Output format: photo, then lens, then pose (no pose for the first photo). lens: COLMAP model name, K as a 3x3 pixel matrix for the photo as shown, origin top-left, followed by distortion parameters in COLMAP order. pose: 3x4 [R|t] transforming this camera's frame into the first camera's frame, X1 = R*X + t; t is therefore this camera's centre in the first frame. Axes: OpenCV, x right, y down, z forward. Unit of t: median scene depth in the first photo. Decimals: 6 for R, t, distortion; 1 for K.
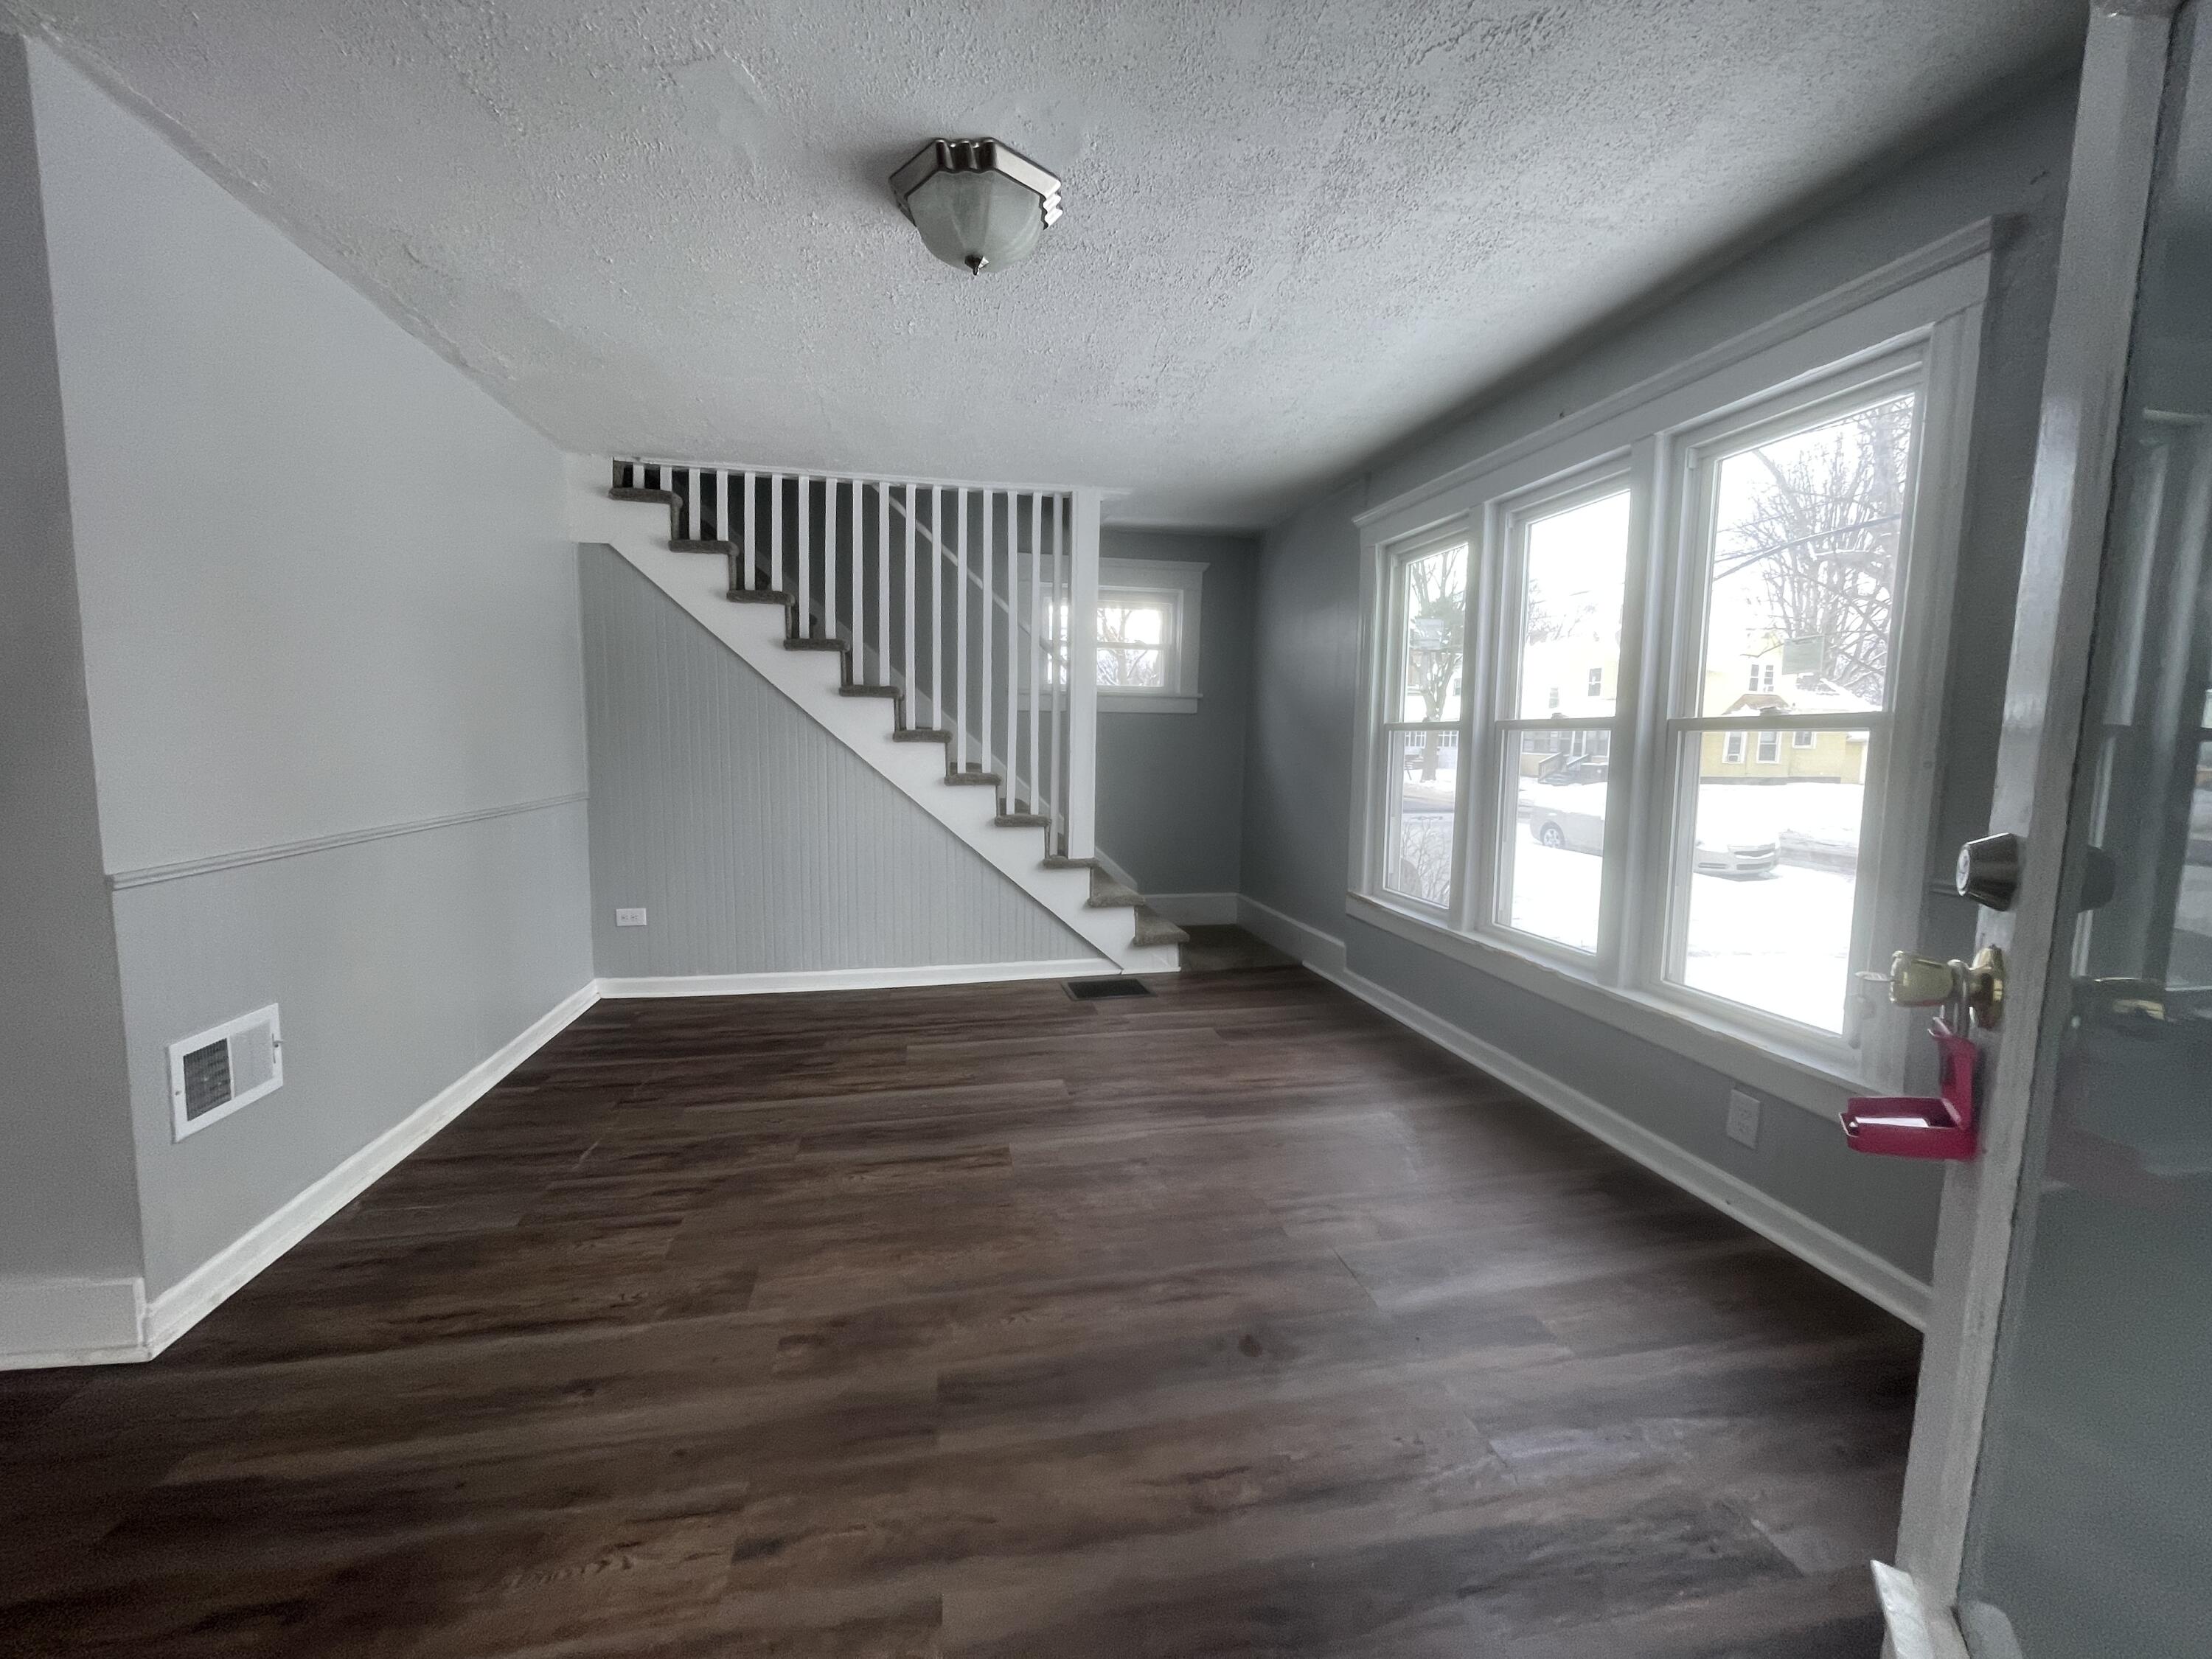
lens RADIAL K [[899.5, 0, 1089.8], [0, 899.5, 816.7], [0, 0, 1]] dist [-0.000204, 0.000299]
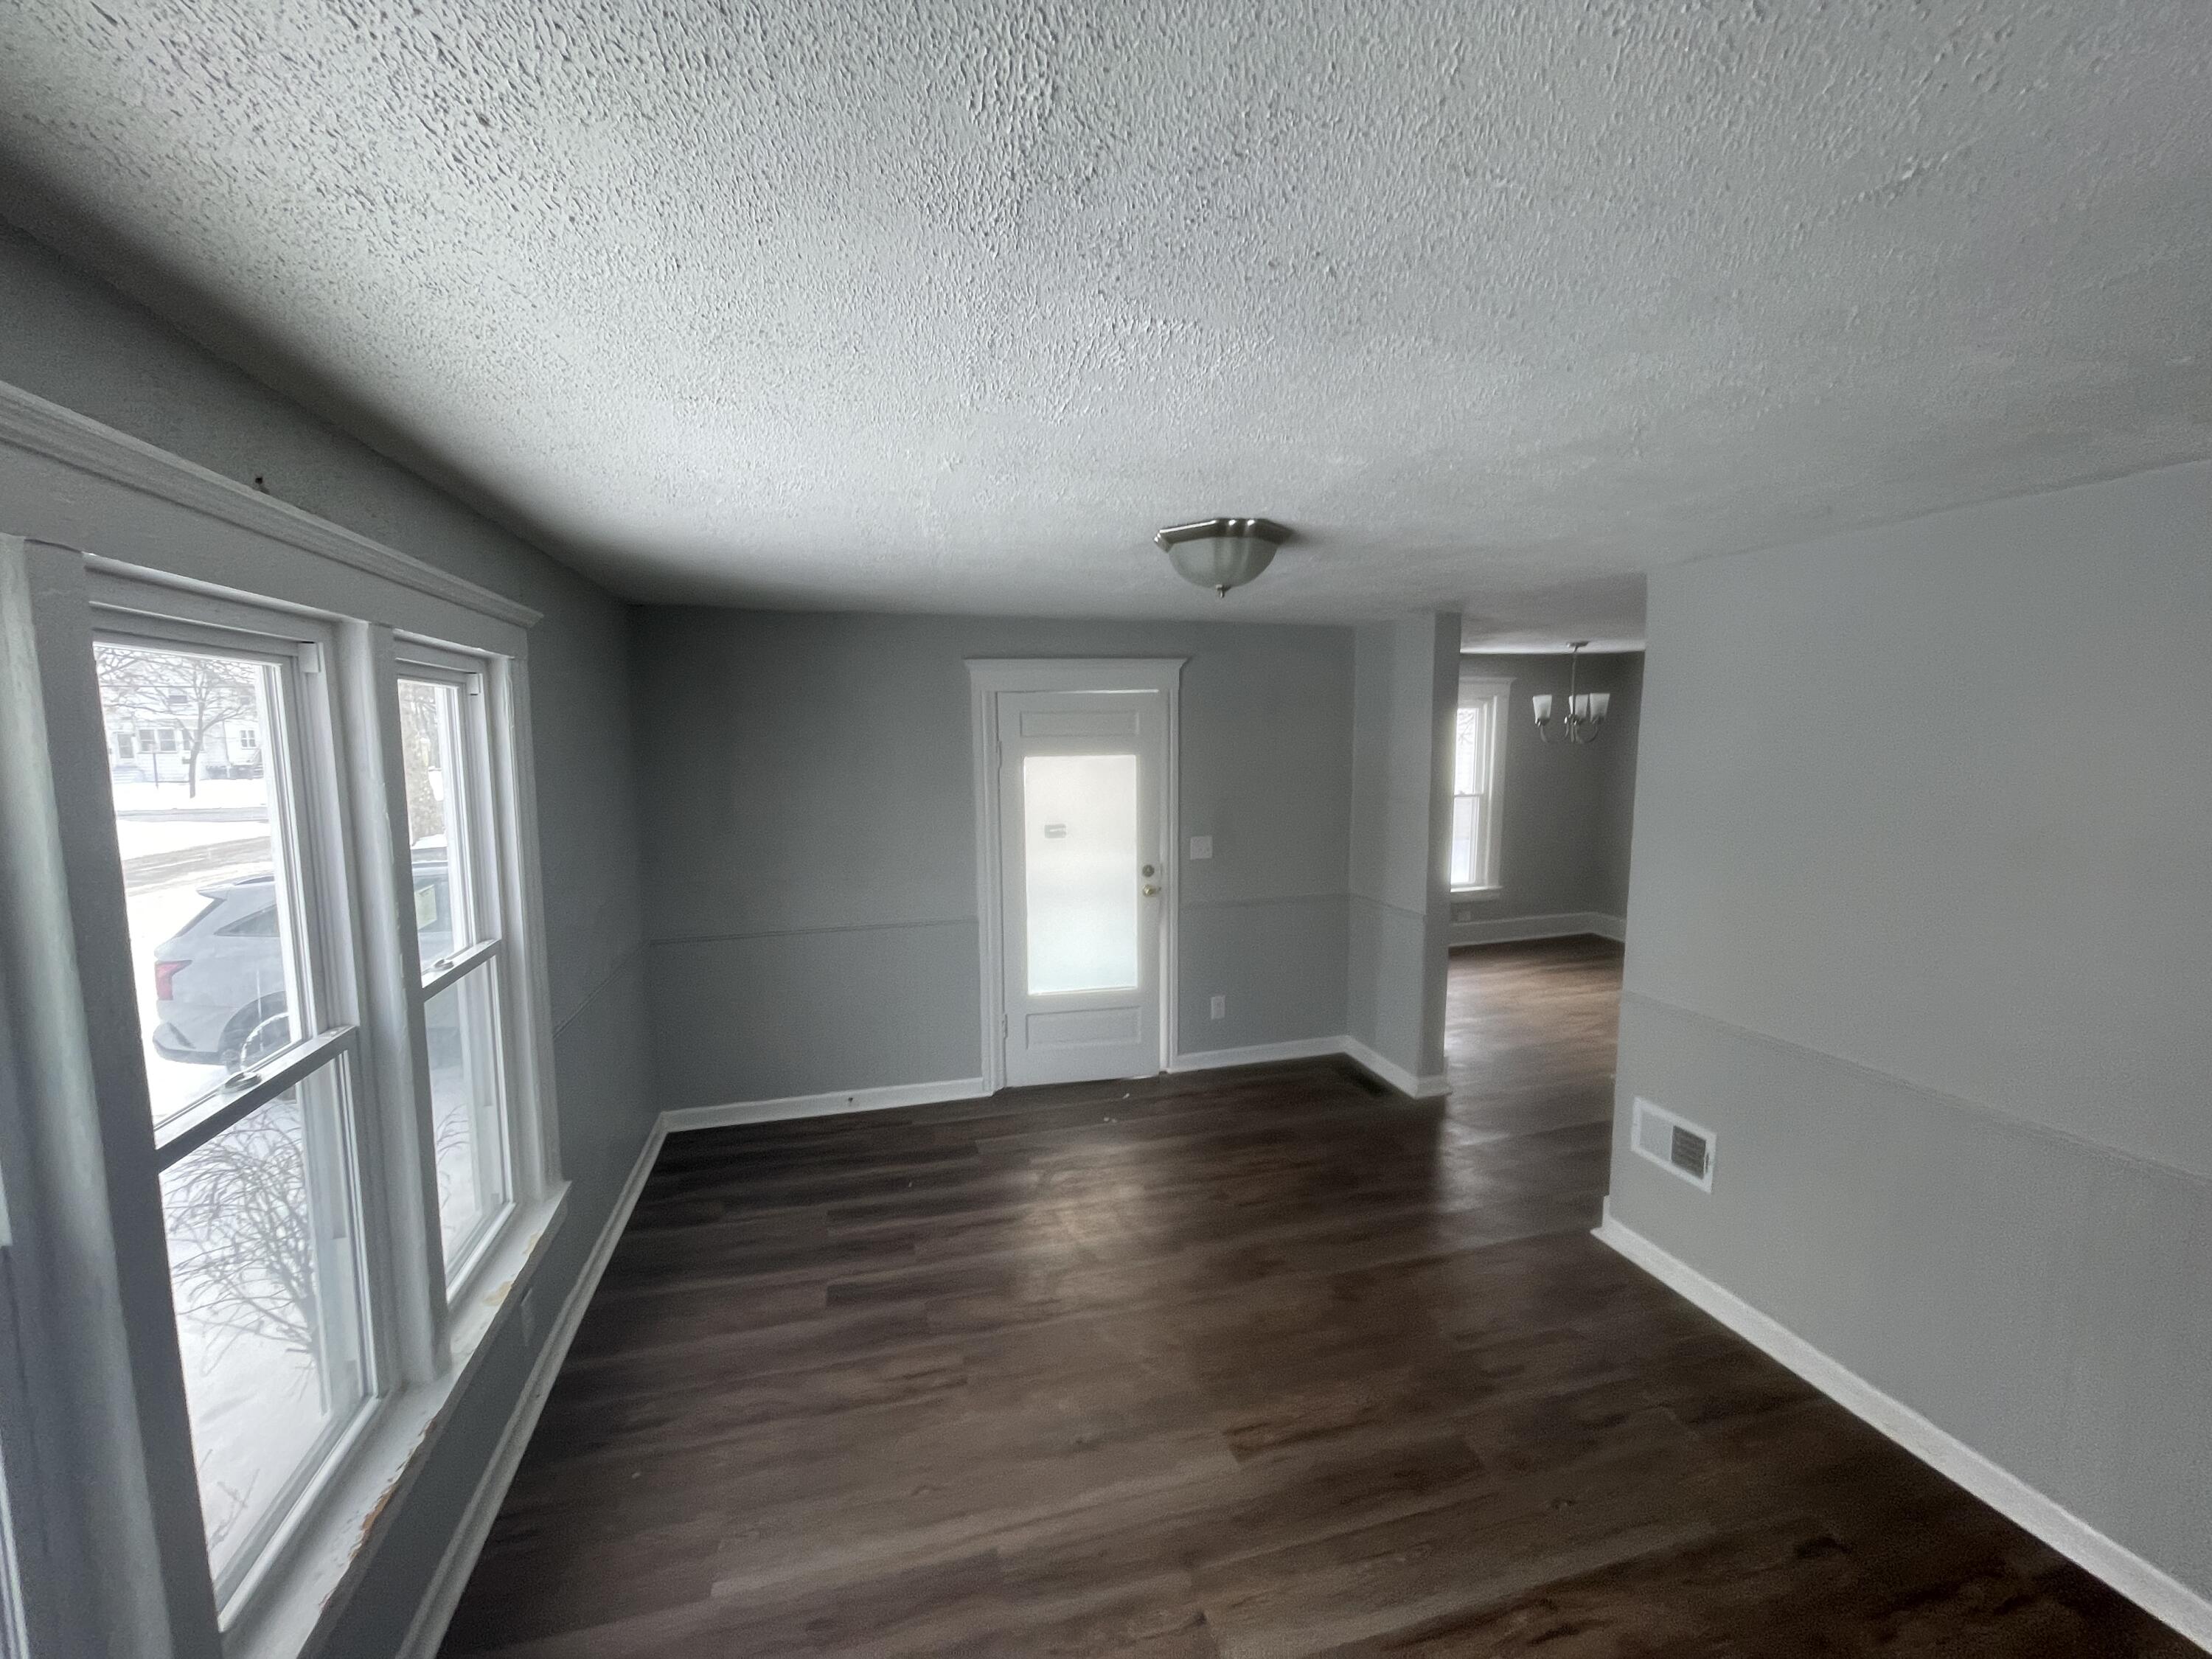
lens RADIAL K [[898.3, 0, 1084.6], [0, 898.3, 816.0], [0, 0, 1]] dist [-0.000454, -0.000257]
pose [[-0.995191, 0.009290, -0.097508, 0.117147], [-0.009360, 0.981916, 0.189086, -0.350833], [0.097501, 0.189089, -0.977107, 1.465645]]
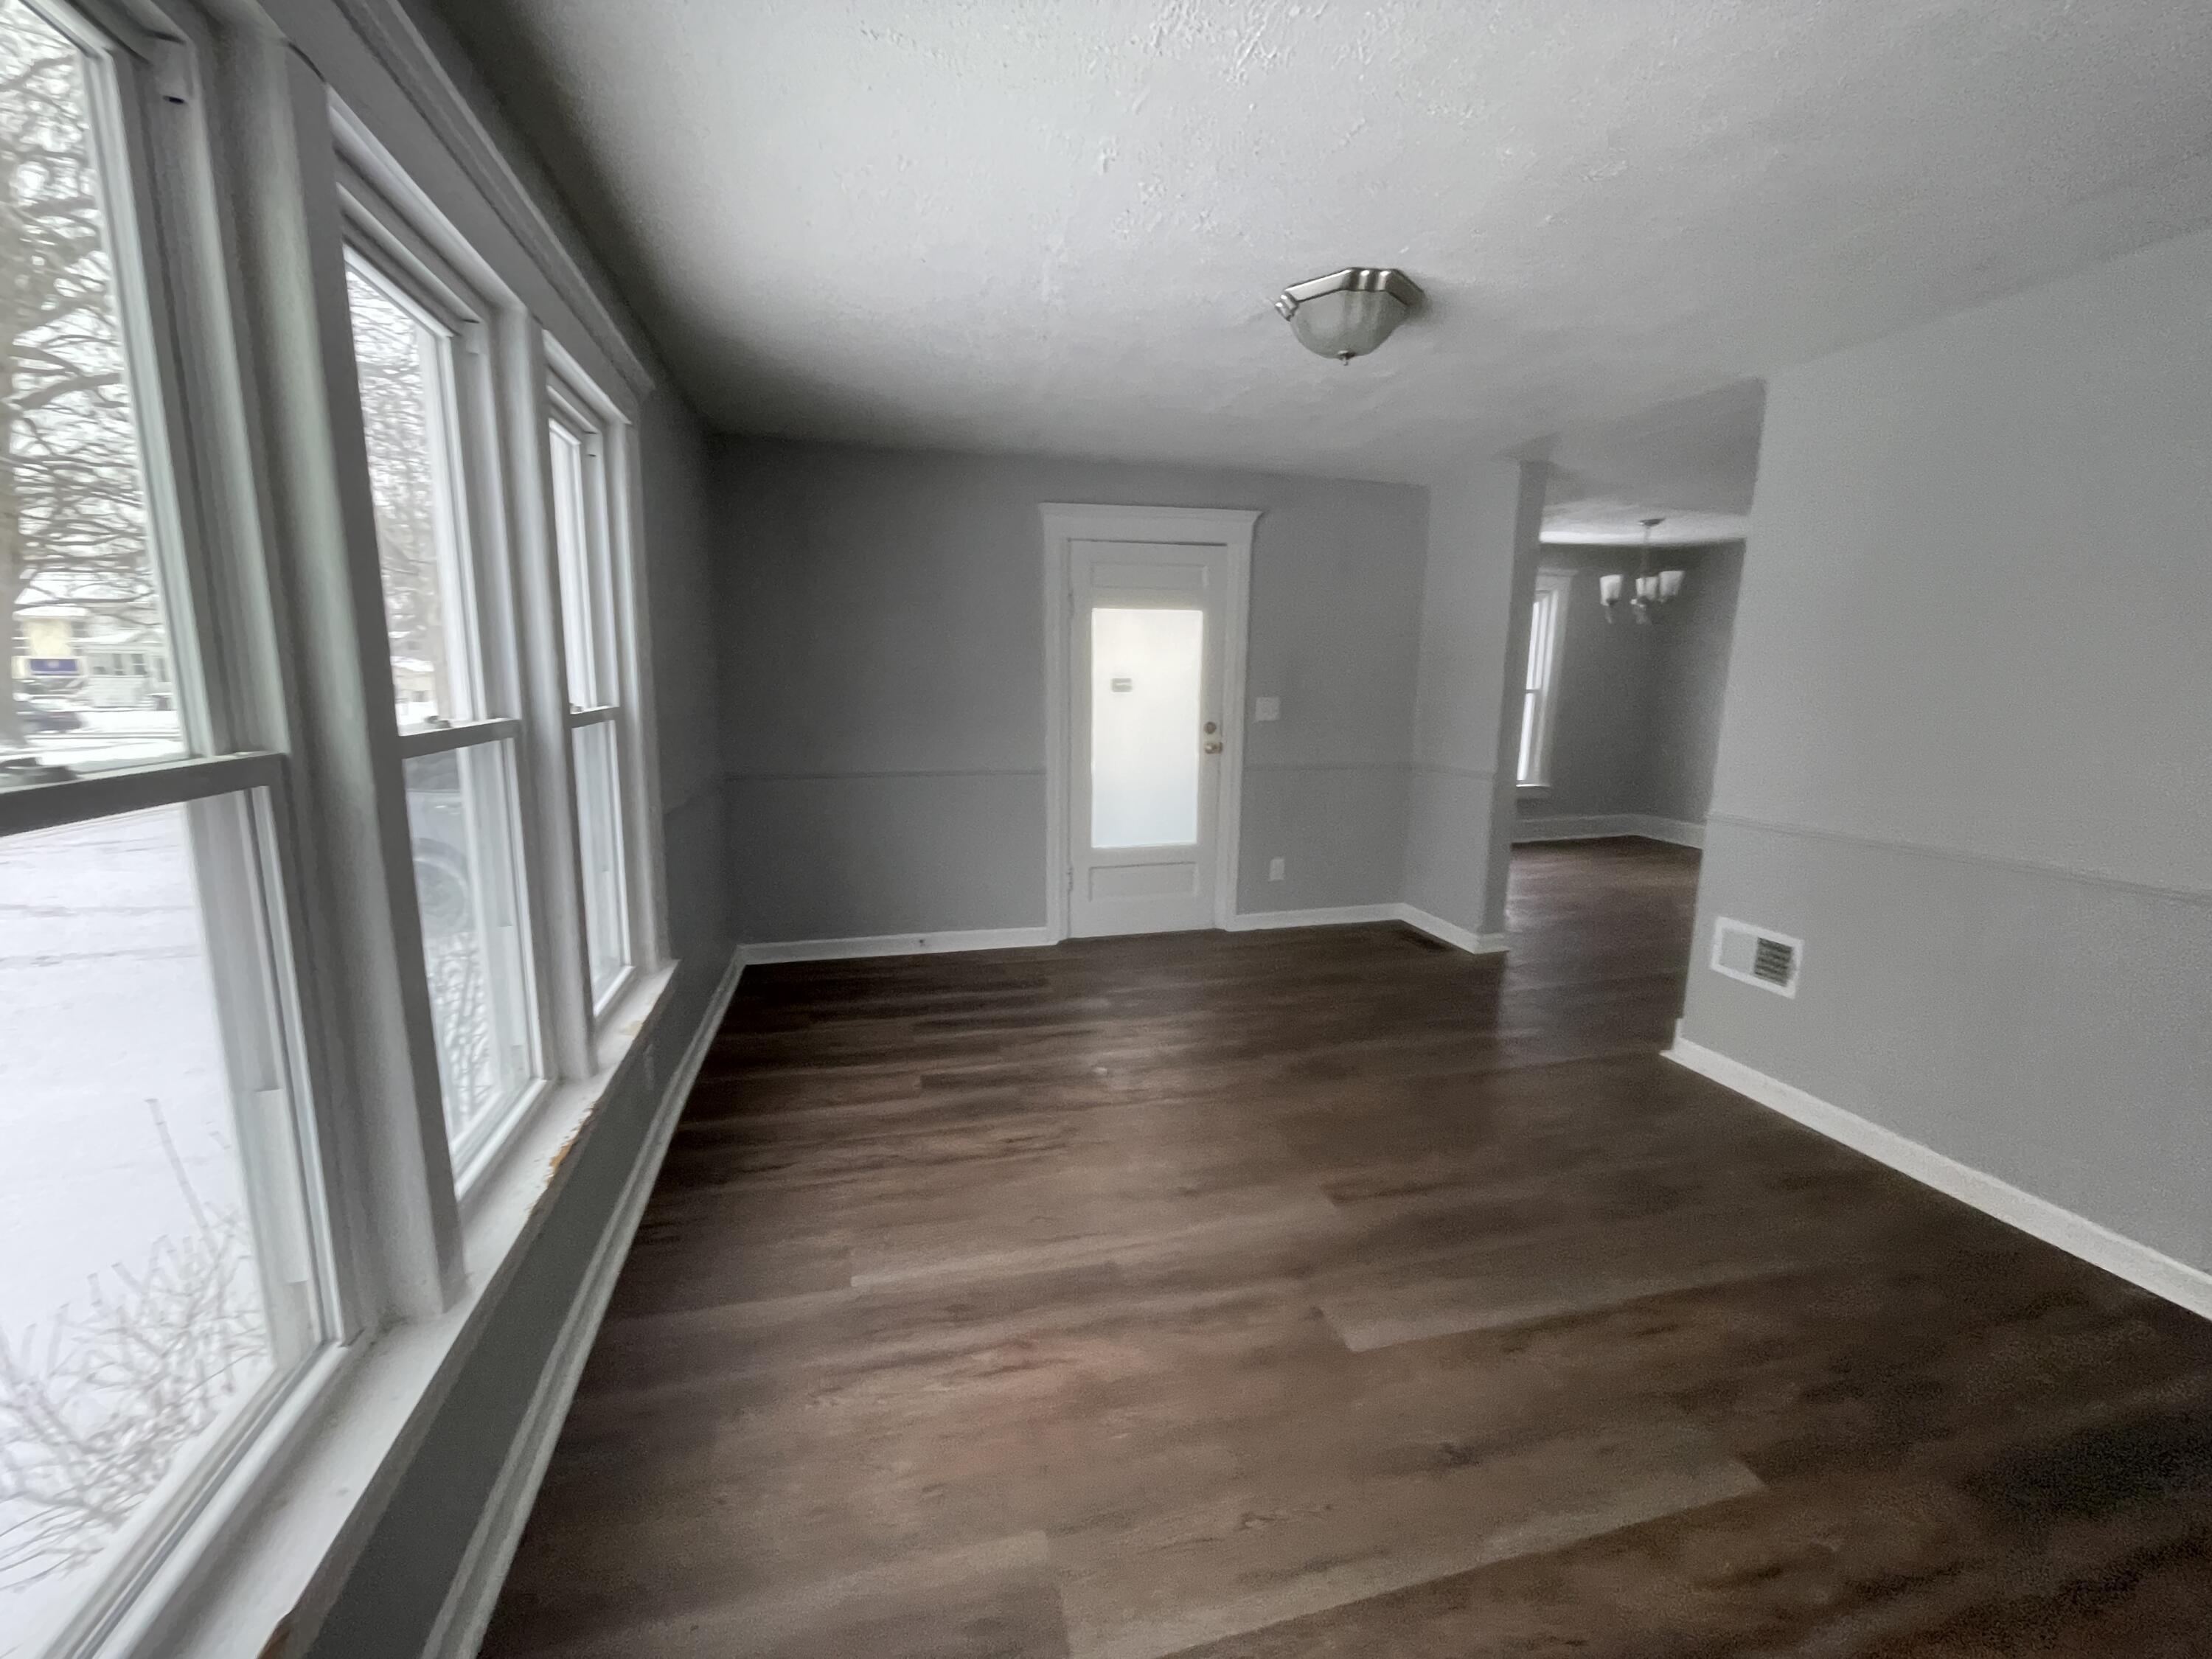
lens RADIAL K [[899.5, 0, 1089.8], [0, 899.5, 816.7], [0, 0, 1]] dist [-0.000204, 0.000299]
pose [[-0.996549, -0.004978, -0.082854, 0.201530], [-0.025690, 0.967685, 0.250849, -0.200696], [0.078928, 0.252112, -0.964474, 1.499097]]
